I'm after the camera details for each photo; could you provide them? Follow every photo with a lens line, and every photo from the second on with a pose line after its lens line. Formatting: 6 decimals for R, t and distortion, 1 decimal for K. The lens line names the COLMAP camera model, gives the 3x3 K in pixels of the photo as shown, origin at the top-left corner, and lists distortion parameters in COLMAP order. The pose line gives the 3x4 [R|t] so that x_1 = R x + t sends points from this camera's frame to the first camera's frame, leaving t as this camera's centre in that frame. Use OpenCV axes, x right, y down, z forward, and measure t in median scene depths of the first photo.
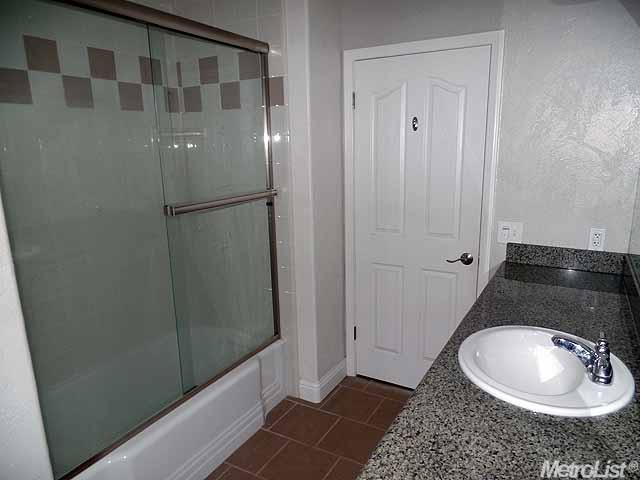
lens RADIAL K [[449.3, 0, 322.5], [0, 449.3, 243.1], [0, 0, 1]] dist [0.016448, -0.002629]
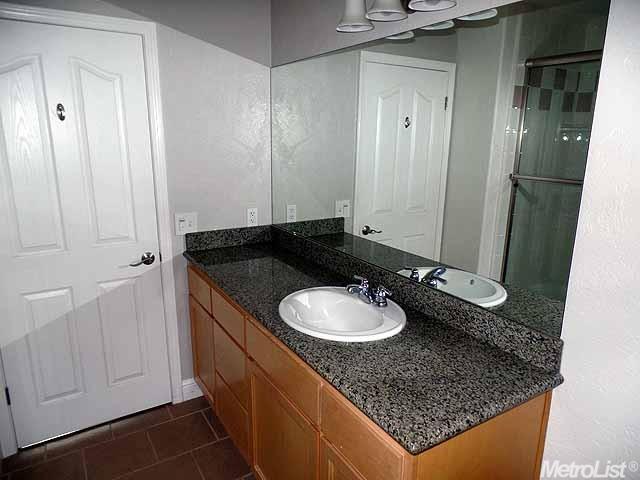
lens RADIAL K [[449.3, 0, 322.7], [0, 449.3, 237.9], [0, 0, 1]] dist [0.016448, -0.002629]
pose [[0.471121, -0.180361, 0.863432, -0.360778], [0.179498, 0.977993, 0.106351, -0.048040], [-0.863612, 0.104880, 0.493127, 0.234430]]
